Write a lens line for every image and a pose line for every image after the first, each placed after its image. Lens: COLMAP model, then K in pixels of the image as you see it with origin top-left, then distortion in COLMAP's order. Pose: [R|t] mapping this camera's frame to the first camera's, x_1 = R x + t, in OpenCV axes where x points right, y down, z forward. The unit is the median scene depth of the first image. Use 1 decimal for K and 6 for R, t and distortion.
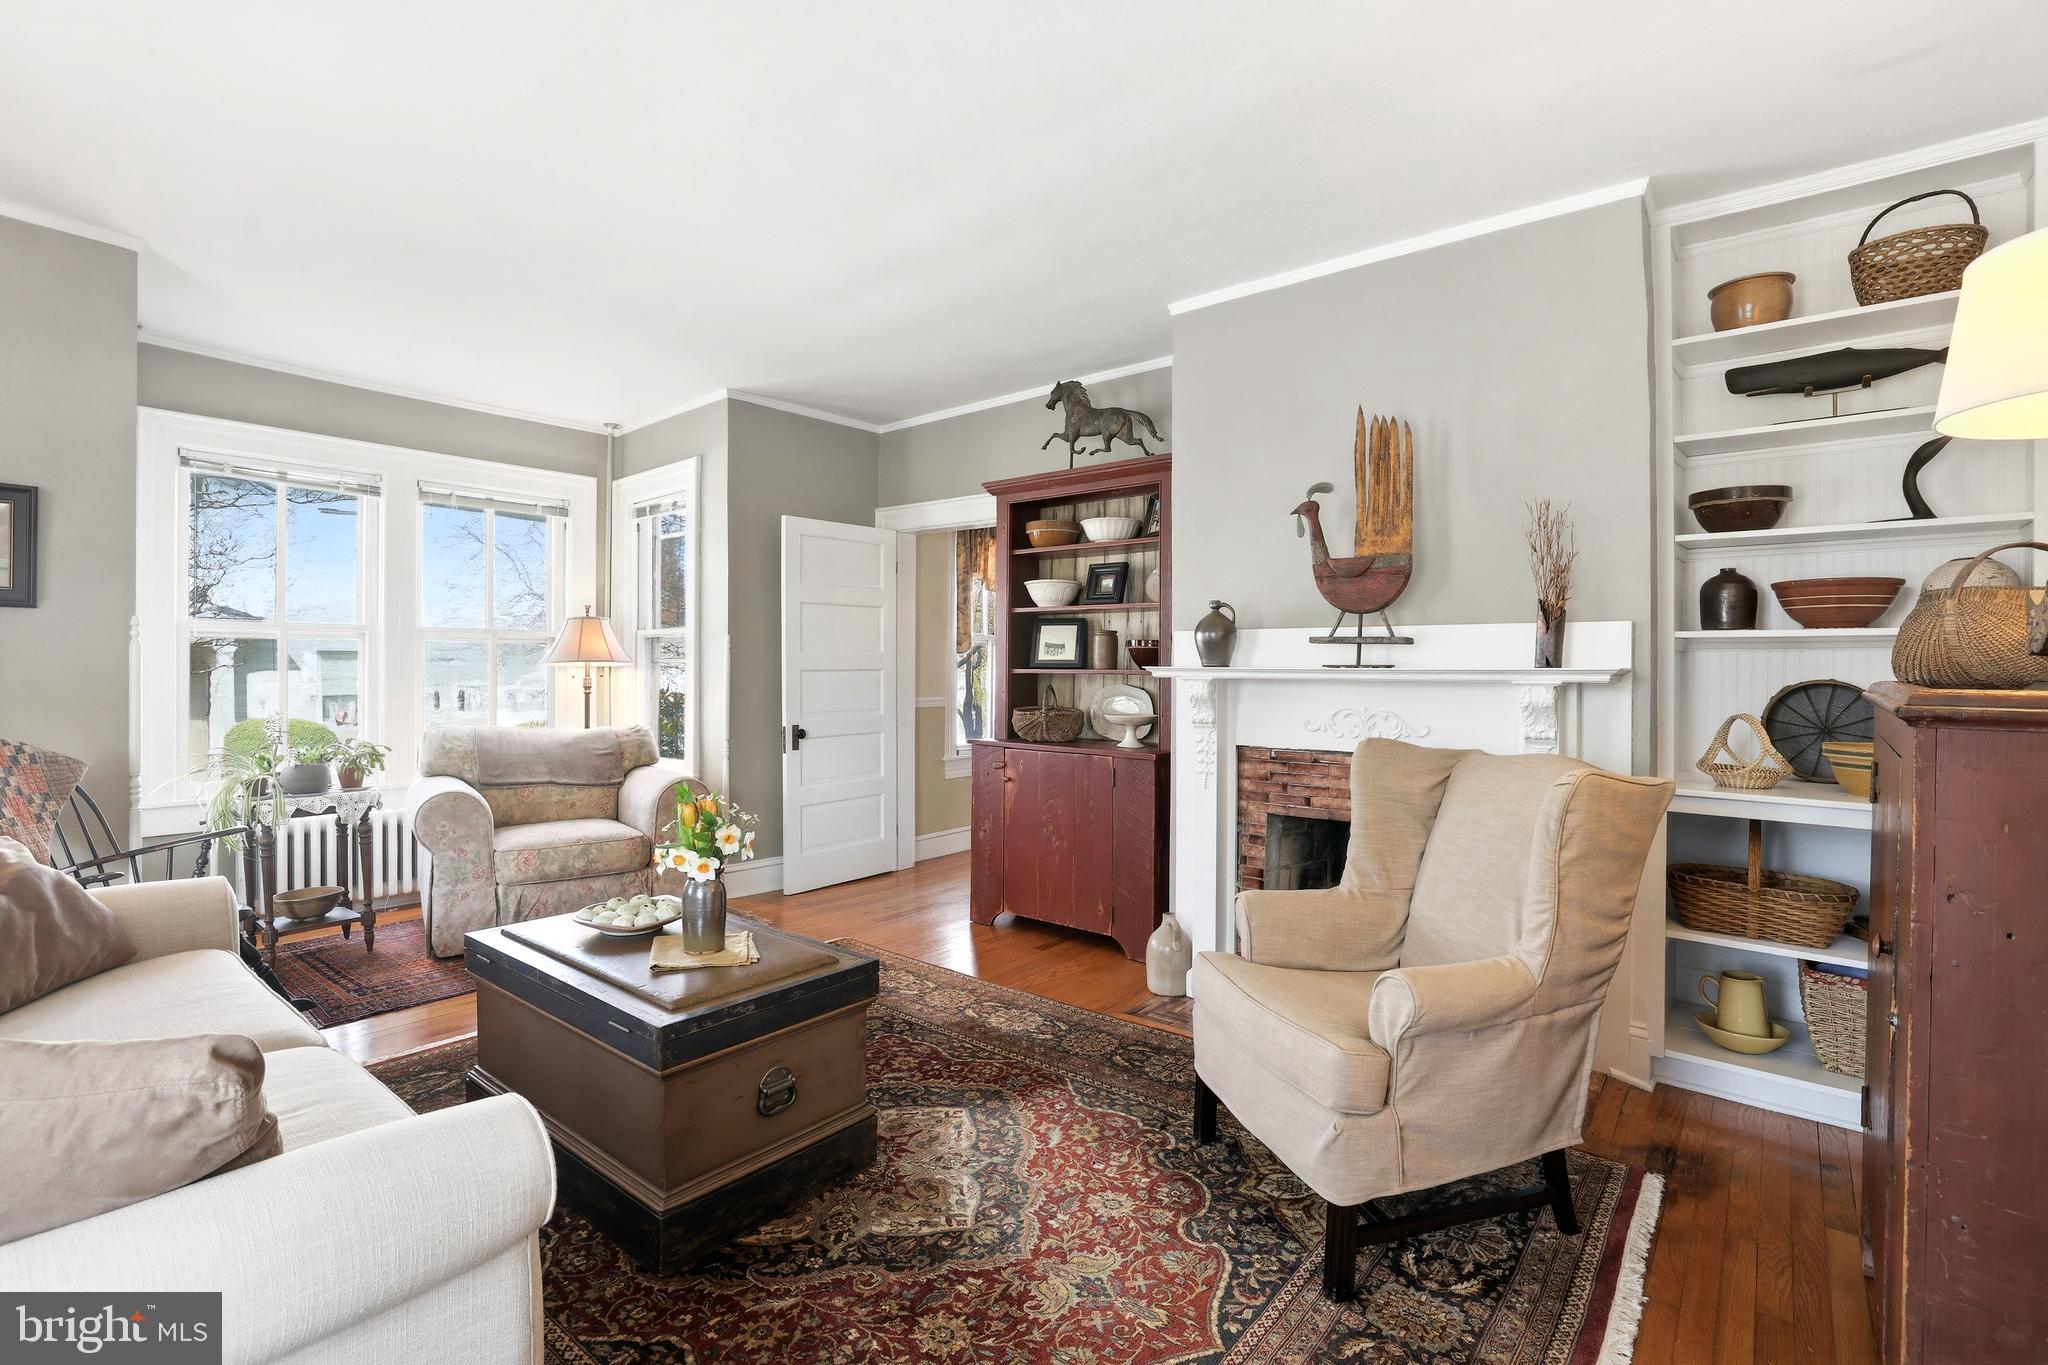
lens RADIAL K [[920.7, 0, 1024.0], [0, 920.7, 682.5], [0, 0, 1]] dist [-0.033545, 0.000969]
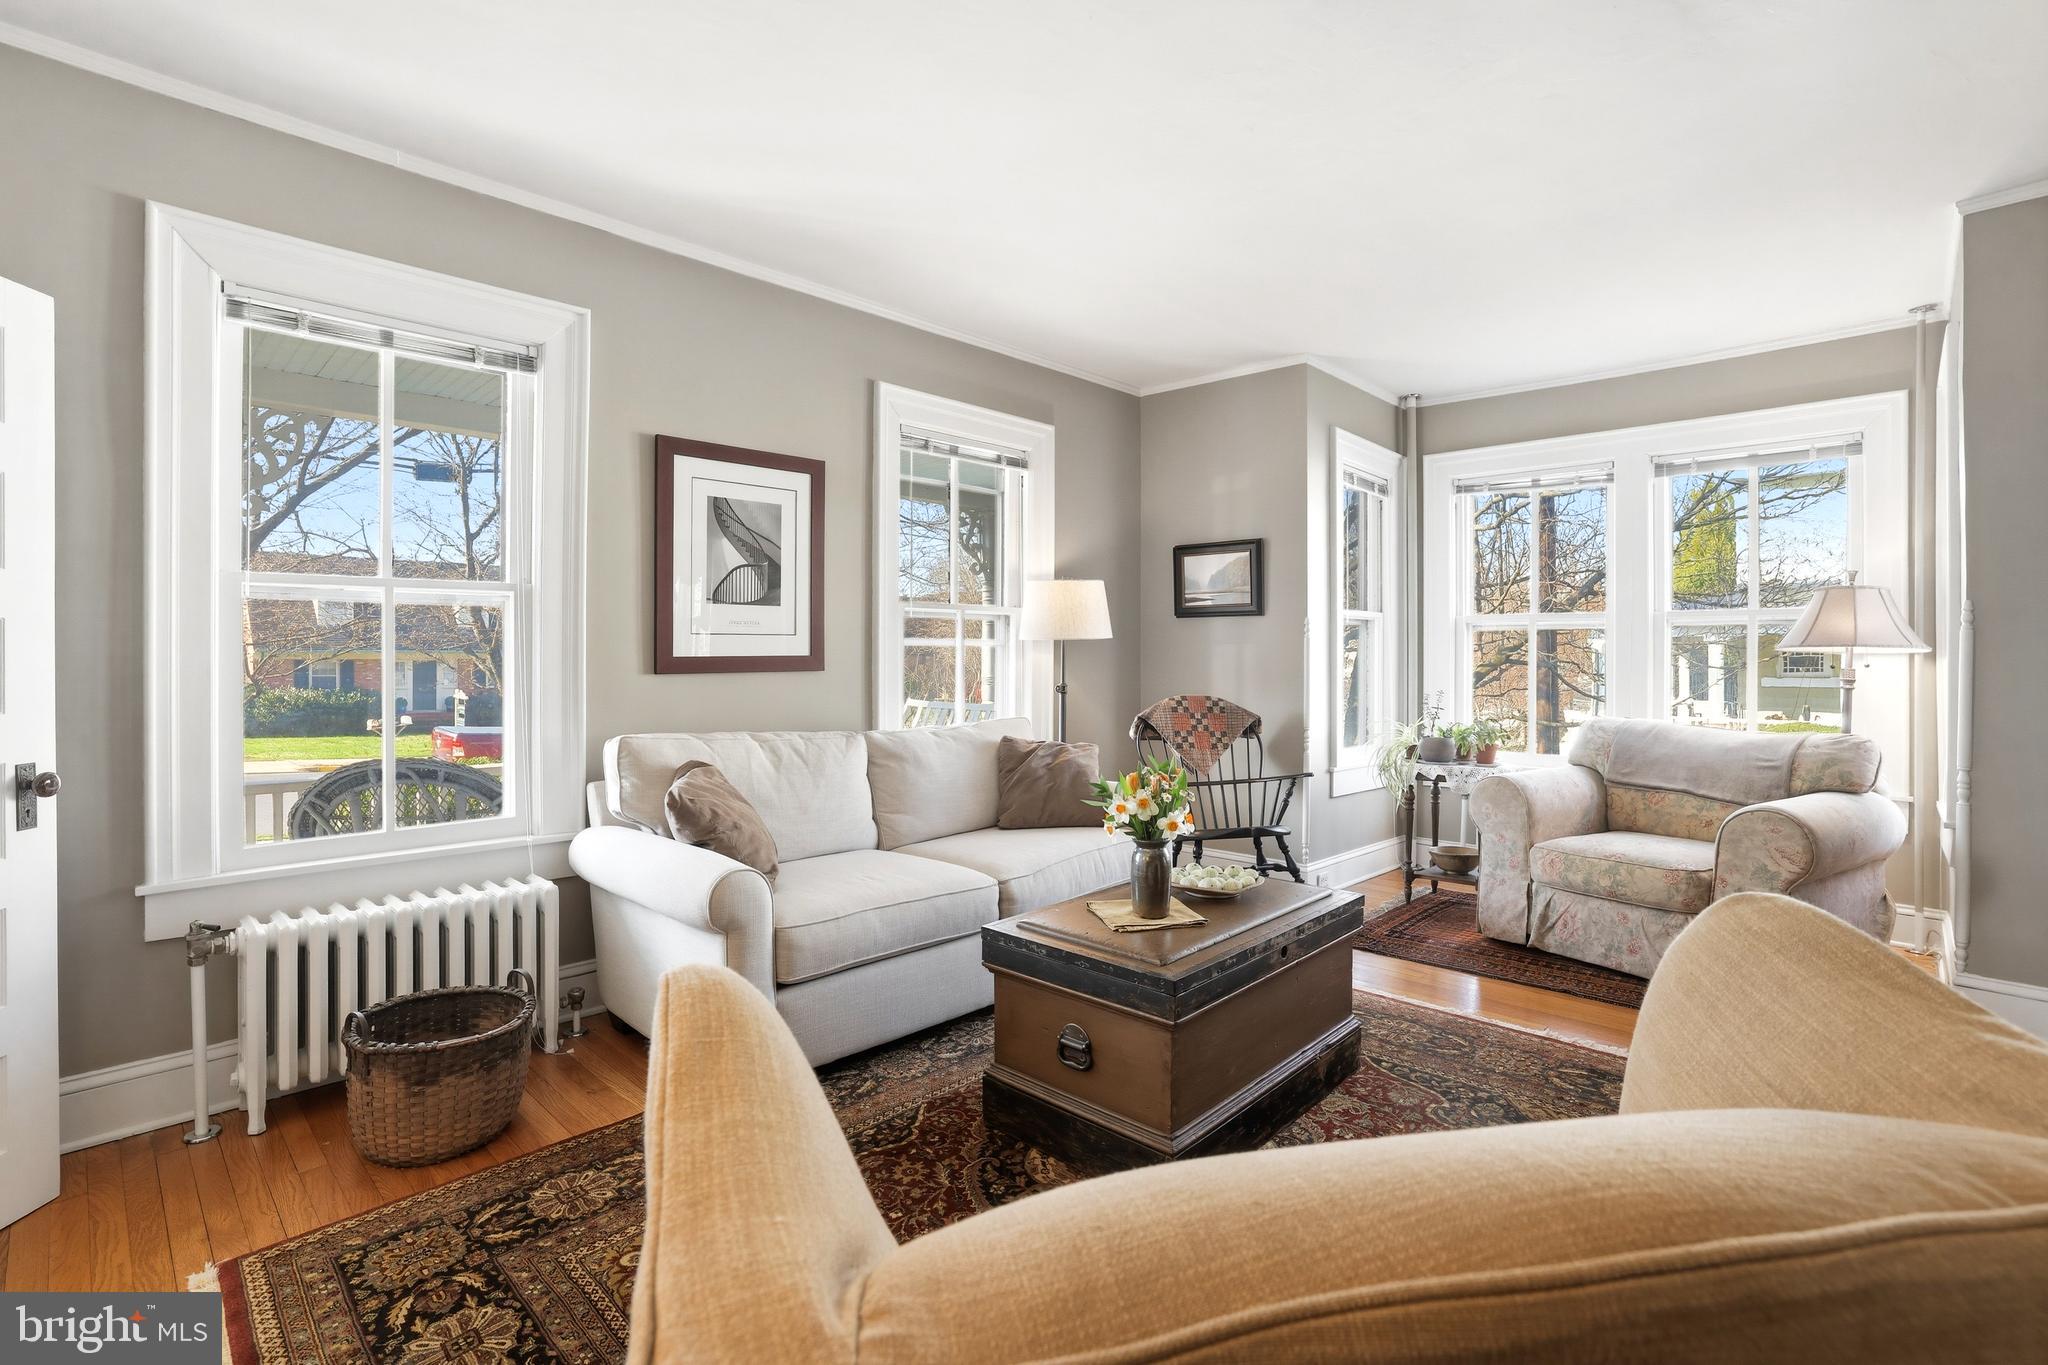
lens RADIAL K [[944.5, 0, 1028.6], [0, 944.5, 659.2], [0, 0, 1]] dist [-0.041629, 0.011452]
pose [[-0.084611, 0.000896, -0.996414, 0.595214], [-0.018028, 0.999835, 0.002430, -0.004246], [0.996251, 0.018169, -0.084581, 0.740067]]
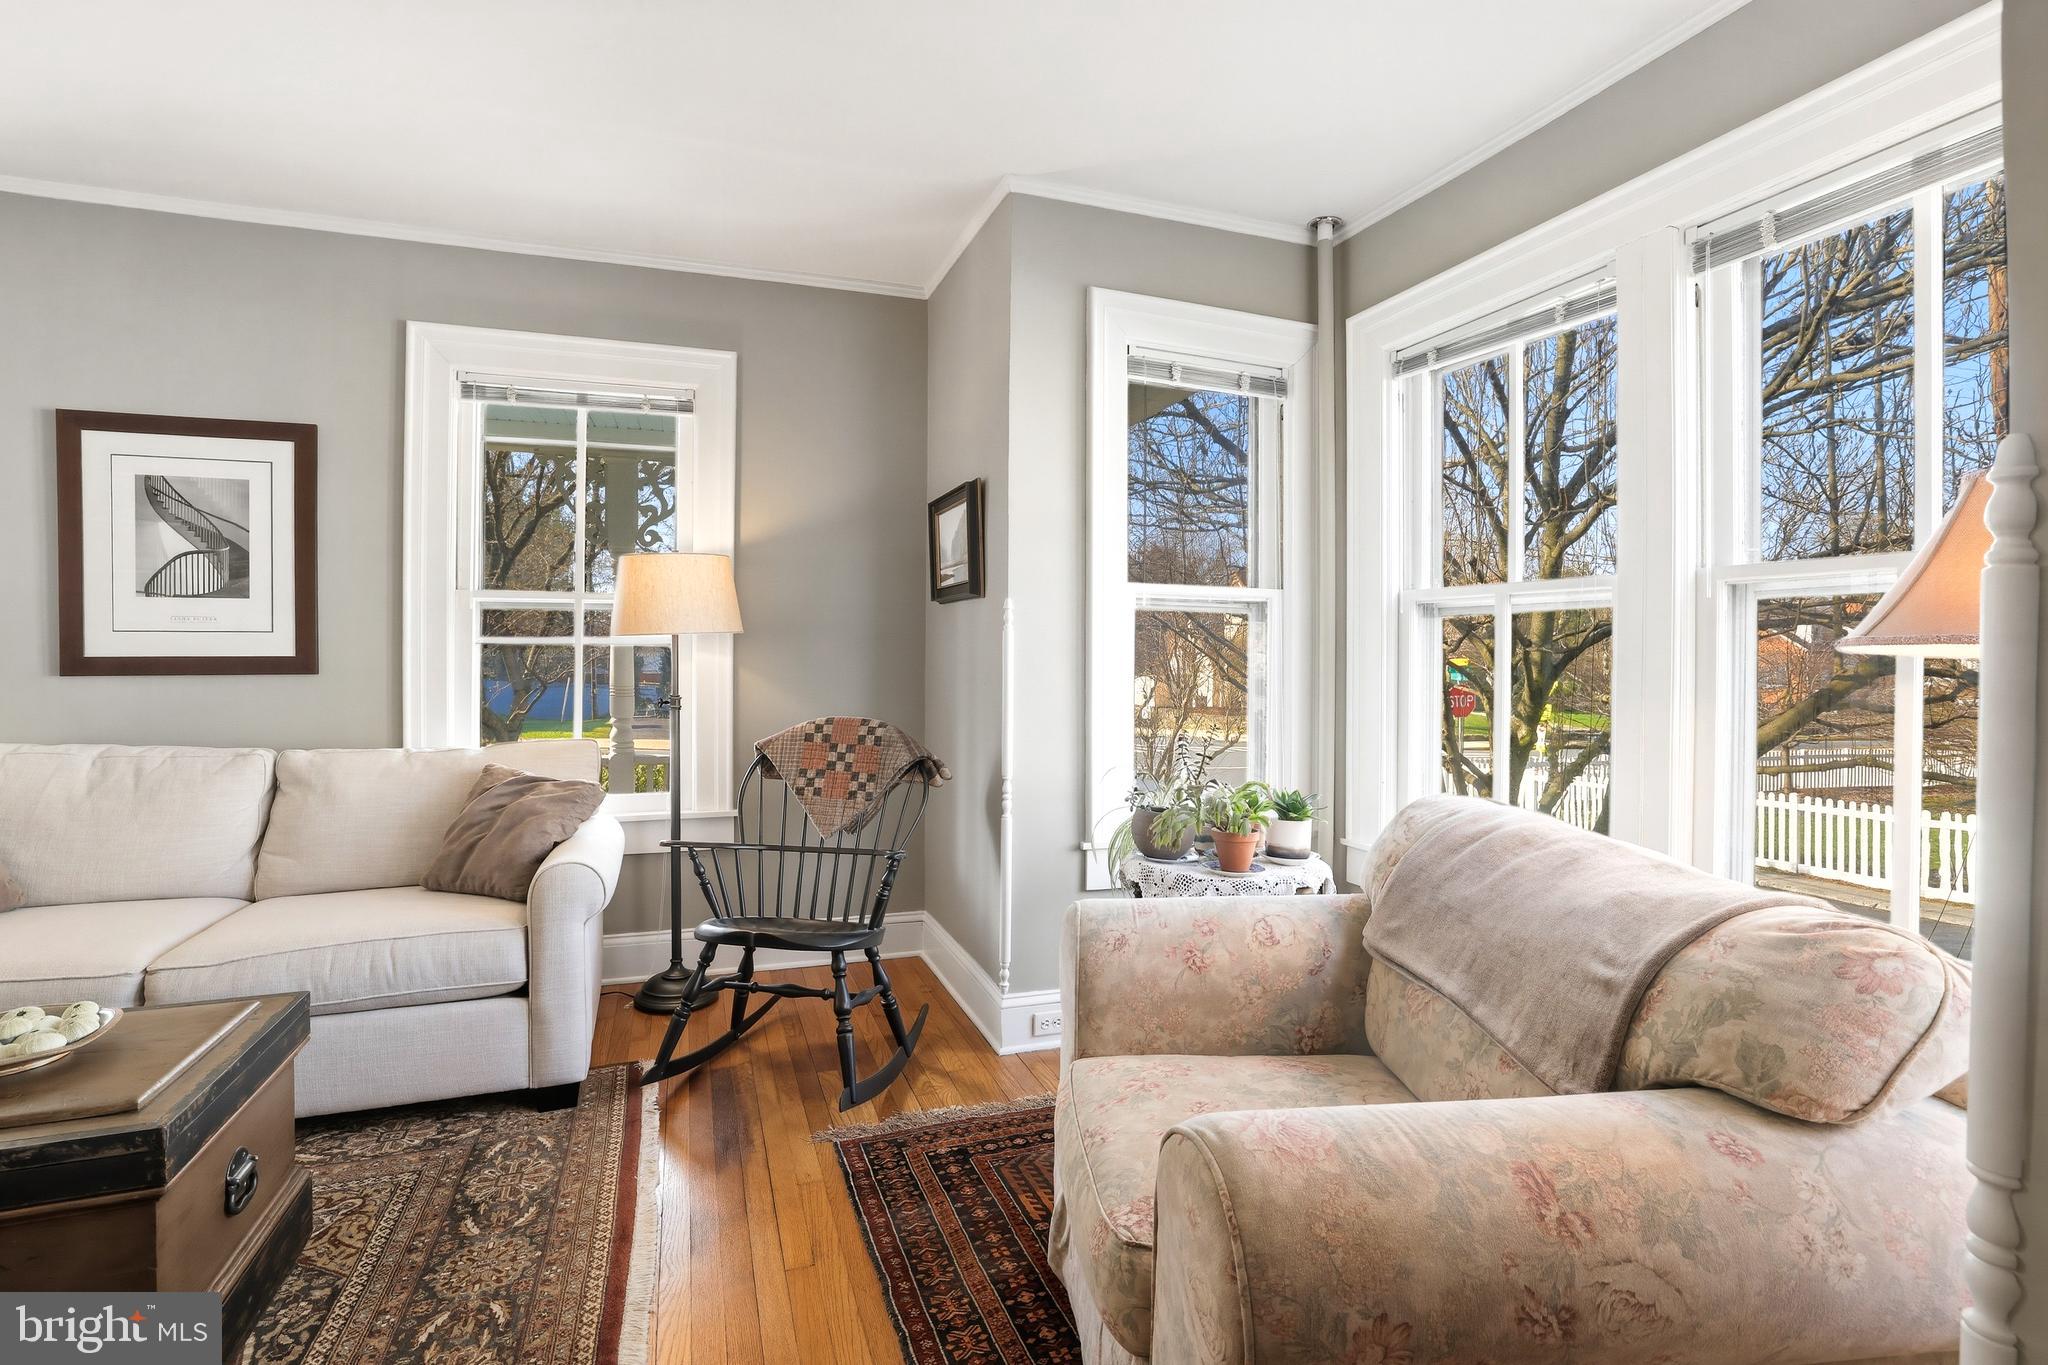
lens RADIAL K [[944.5, 0, 1028.6], [0, 944.5, 659.2], [0, 0, 1]] dist [-0.041629, 0.011452]
pose [[-0.524770, -0.004870, -0.851230, -0.227667], [-0.020572, 0.999764, 0.006963, -0.022676], [0.850996, 0.021166, -0.524746, 1.644000]]
